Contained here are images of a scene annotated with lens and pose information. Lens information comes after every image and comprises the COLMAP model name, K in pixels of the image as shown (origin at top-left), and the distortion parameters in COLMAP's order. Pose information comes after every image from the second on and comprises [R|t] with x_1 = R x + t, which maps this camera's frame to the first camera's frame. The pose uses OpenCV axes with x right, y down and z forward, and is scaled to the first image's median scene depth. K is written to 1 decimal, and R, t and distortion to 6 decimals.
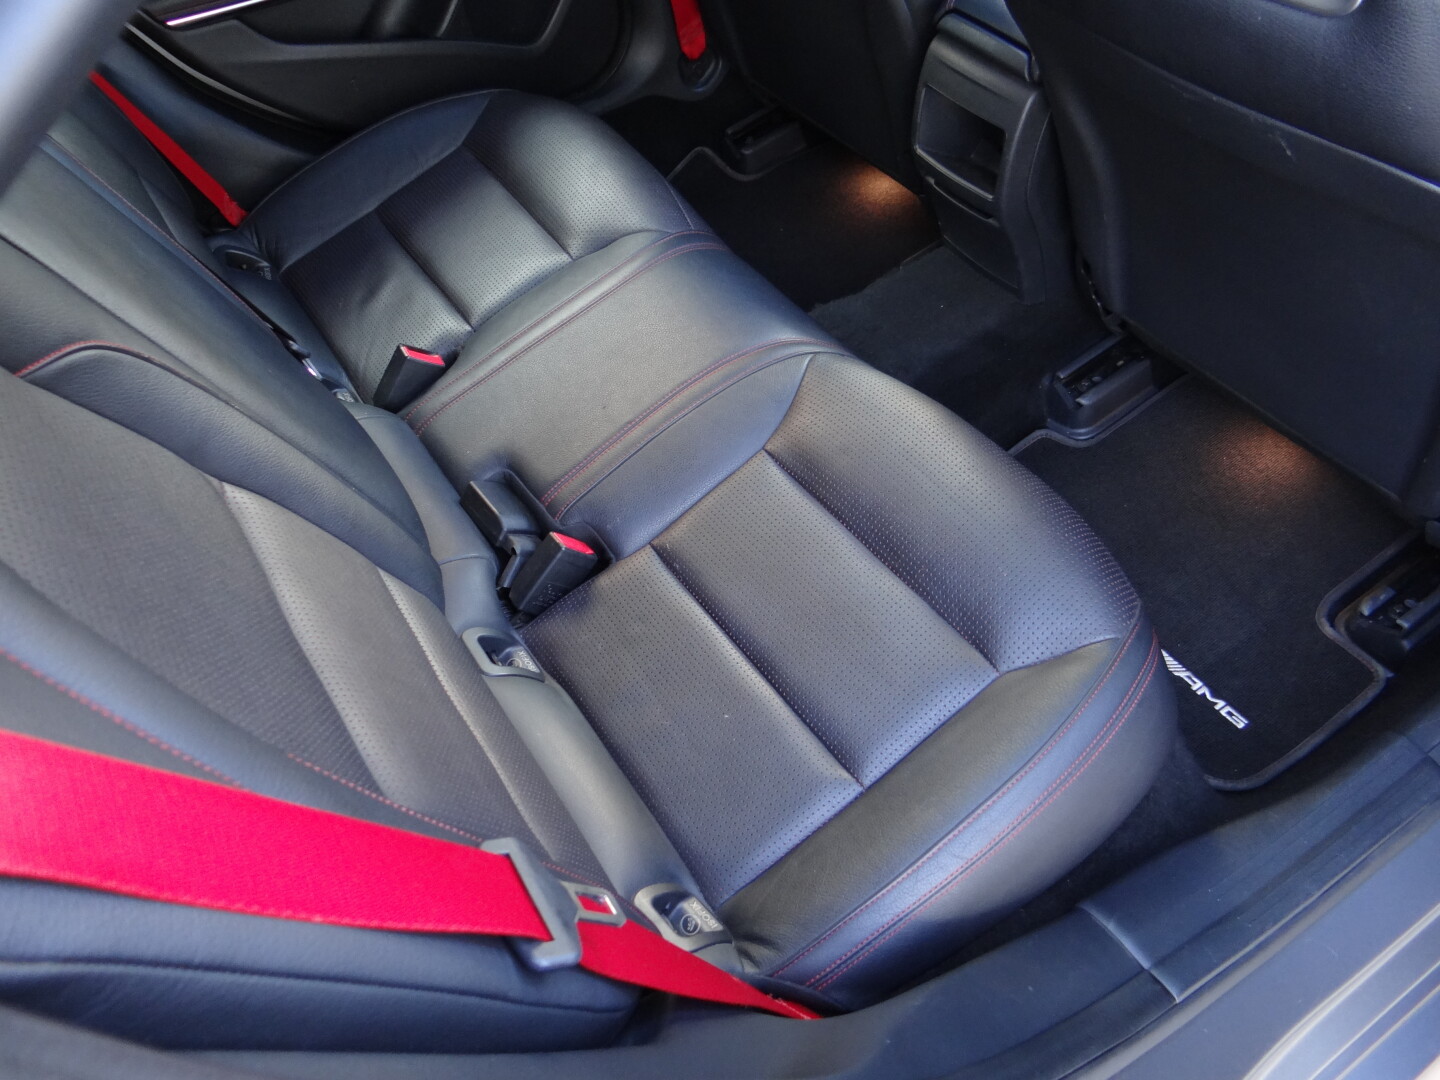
lens RADIAL K [[1138.2, 0, 708.0], [0, 1138.2, 538.4], [0, 0, 1]] dist [-0.003096, 0.004810]
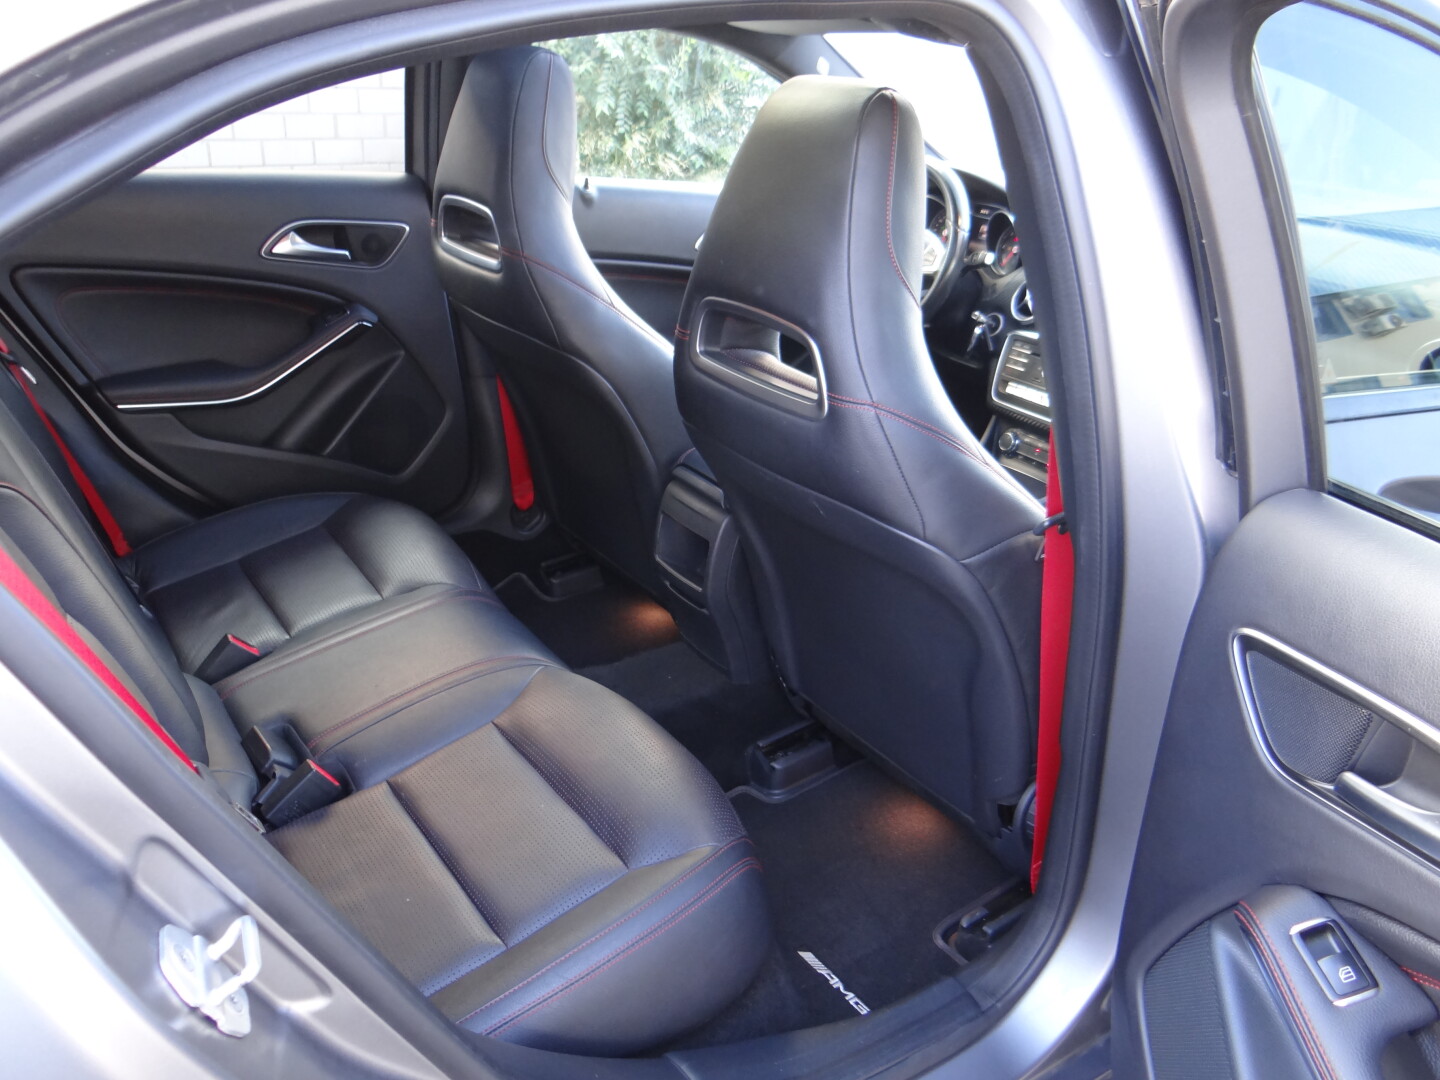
lens RADIAL K [[1138.2, 0, 705.3], [0, 1138.2, 537.3], [0, 0, 1]] dist [-0.003096, 0.004810]
pose [[0.987770, 0.134159, 0.079451, 0.131425], [-0.083352, 0.884986, -0.458096, 0.256379], [-0.131770, 0.445871, 0.885345, -0.223114]]
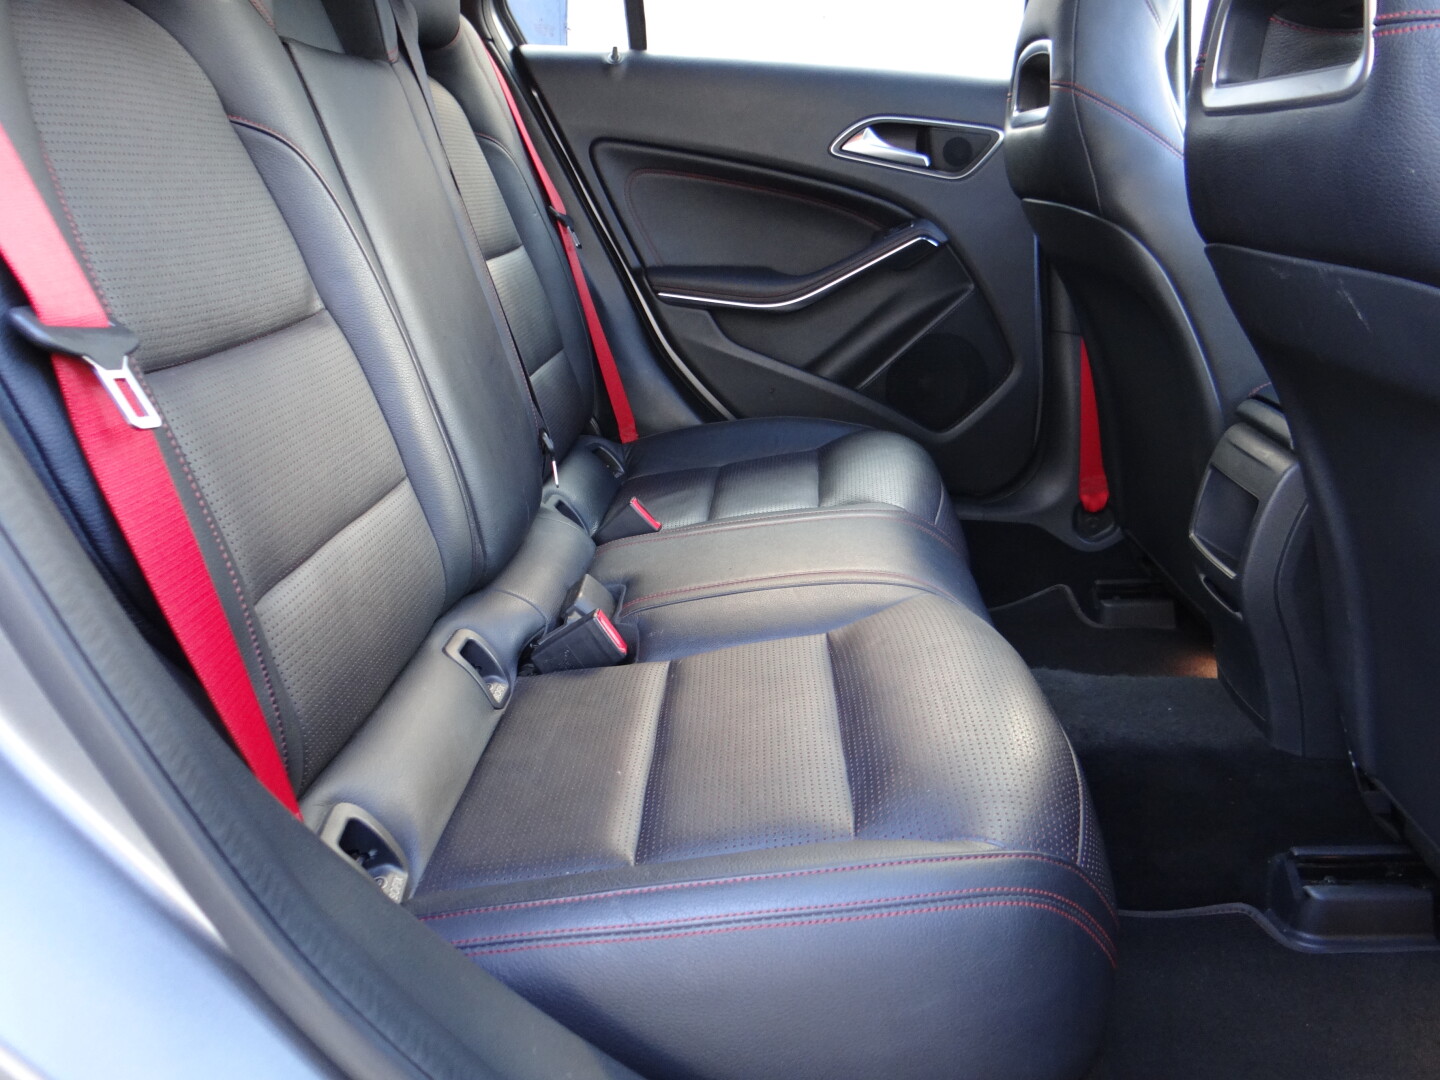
lens RADIAL K [[1138.2, 0, 714.6], [0, 1138.2, 532.6], [0, 0, 1]] dist [-0.003096, 0.004810]
pose [[0.794547, 0.316978, -0.517900, 0.359260], [-0.538975, 0.760982, -0.361126, 0.204806], [0.279644, 0.566067, 0.775479, 0.172272]]
